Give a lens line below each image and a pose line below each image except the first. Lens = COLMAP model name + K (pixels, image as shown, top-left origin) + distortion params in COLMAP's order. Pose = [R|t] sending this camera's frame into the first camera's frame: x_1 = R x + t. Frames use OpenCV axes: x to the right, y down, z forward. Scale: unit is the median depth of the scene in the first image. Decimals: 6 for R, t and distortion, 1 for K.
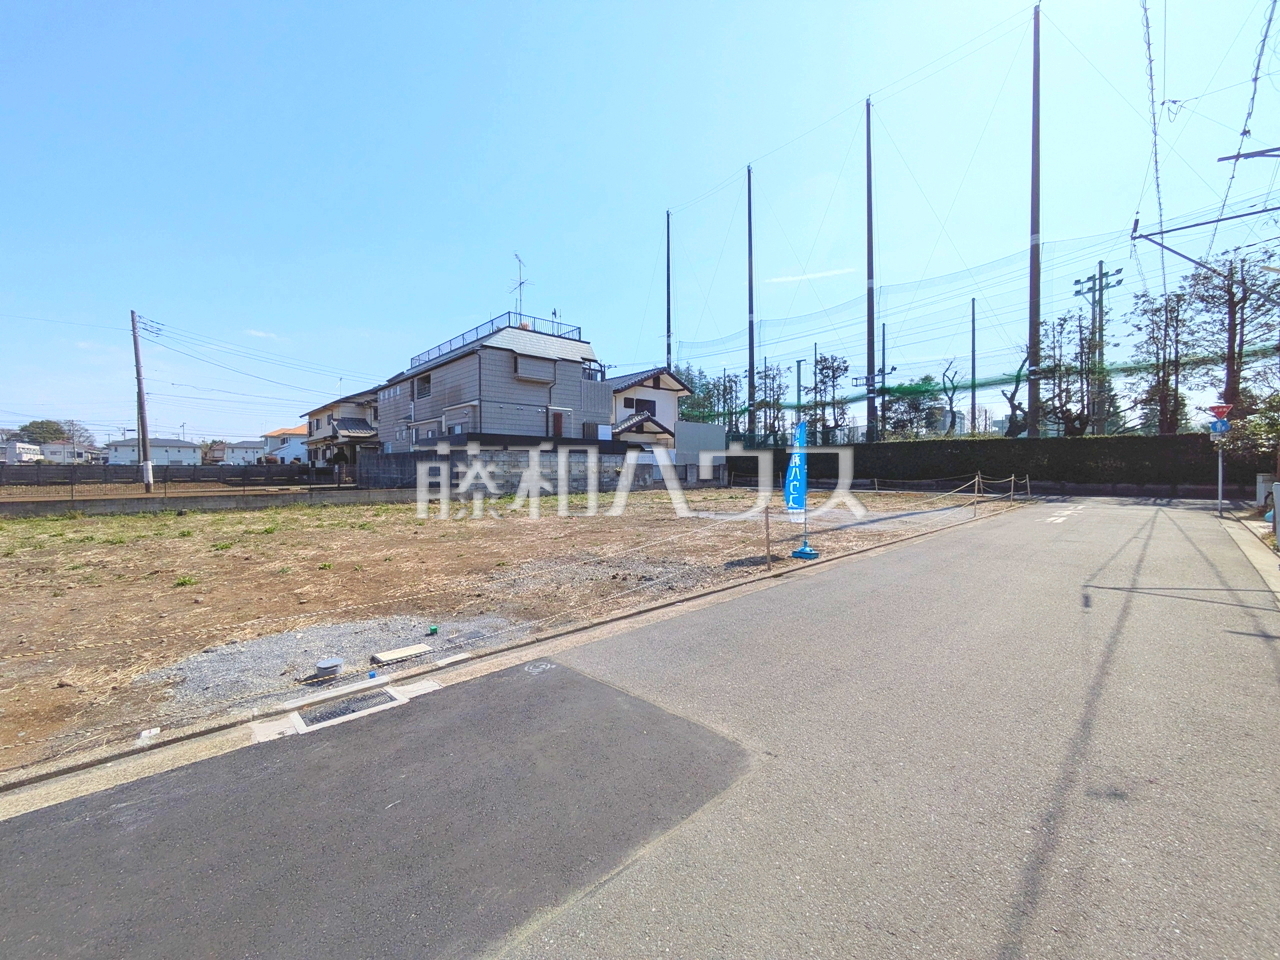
lens RADIAL K [[504.7, 0, 641.6], [0, 504.7, 477.3], [0, 0, 1]] dist [-0.000391, 0.000541]
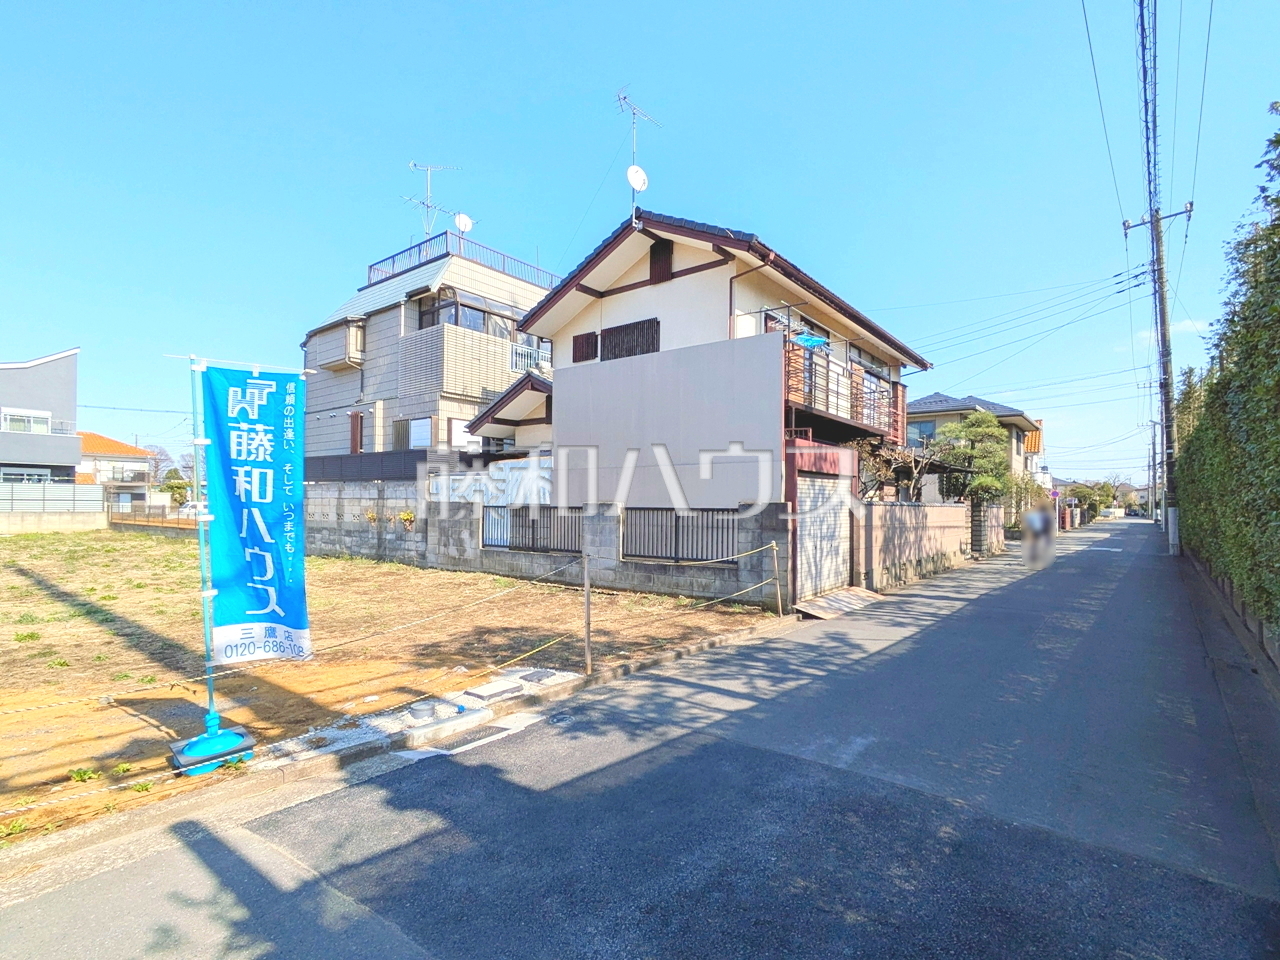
lens RADIAL K [[625.8, 0, 648.5], [0, 625.8, 503.2], [0, 0, 1]] dist [0.001641, 0.000768]
pose [[0.162543, -0.000385, -0.986701, 0.580902], [-0.028772, 0.999573, -0.005130, -0.031756], [0.986282, 0.029223, 0.162463, 1.220310]]
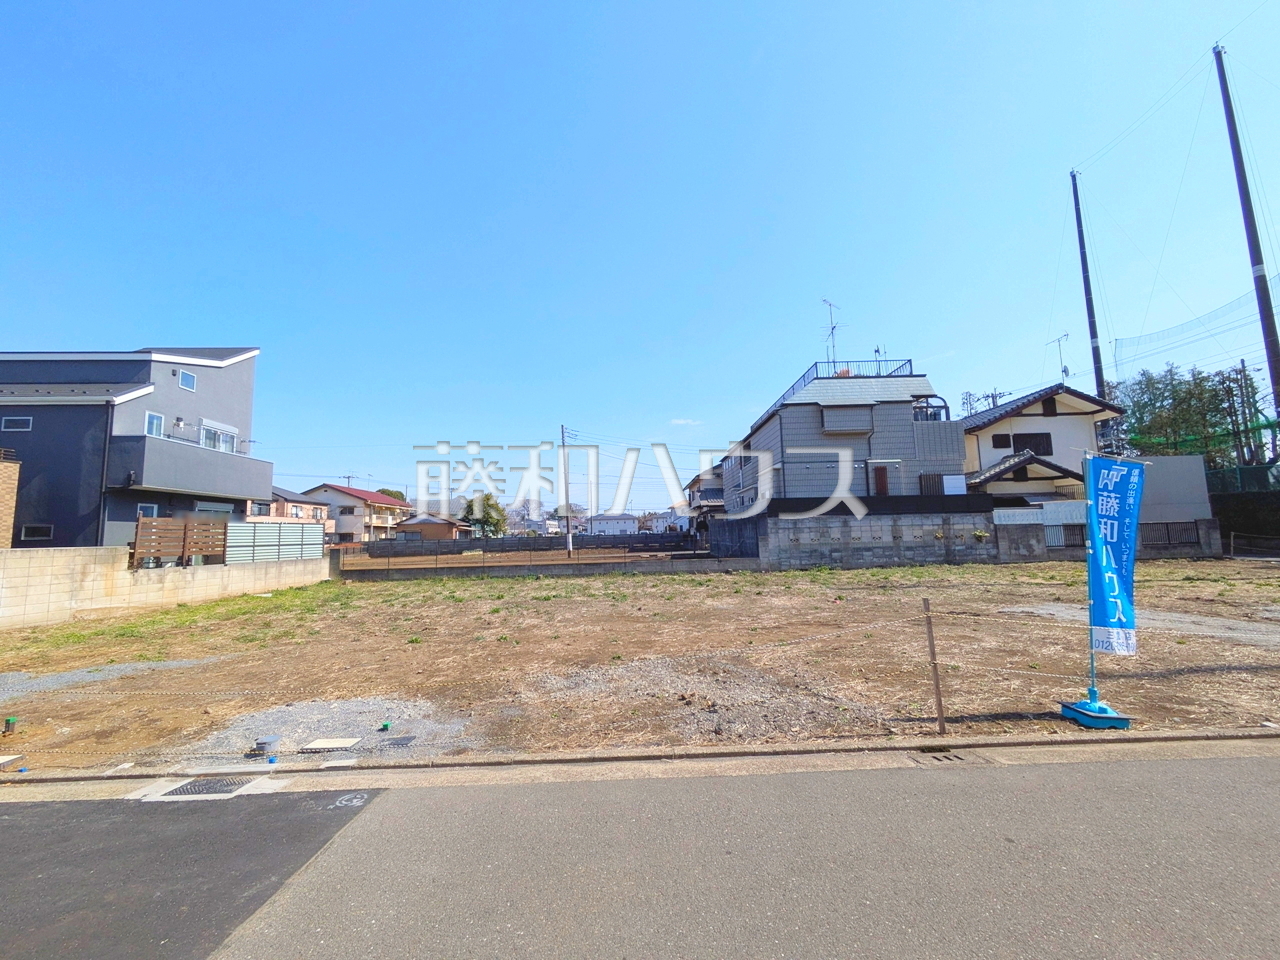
lens RADIAL K [[532.5, 0, 639.0], [0, 532.5, 476.1], [0, 0, 1]] dist [-0.000649, 0.001128]
pose [[0.736120, -0.092002, -0.670570, 0.128189], [0.012323, 0.992376, -0.122626, -0.009739], [0.676739, 0.082004, 0.731641, 0.094241]]
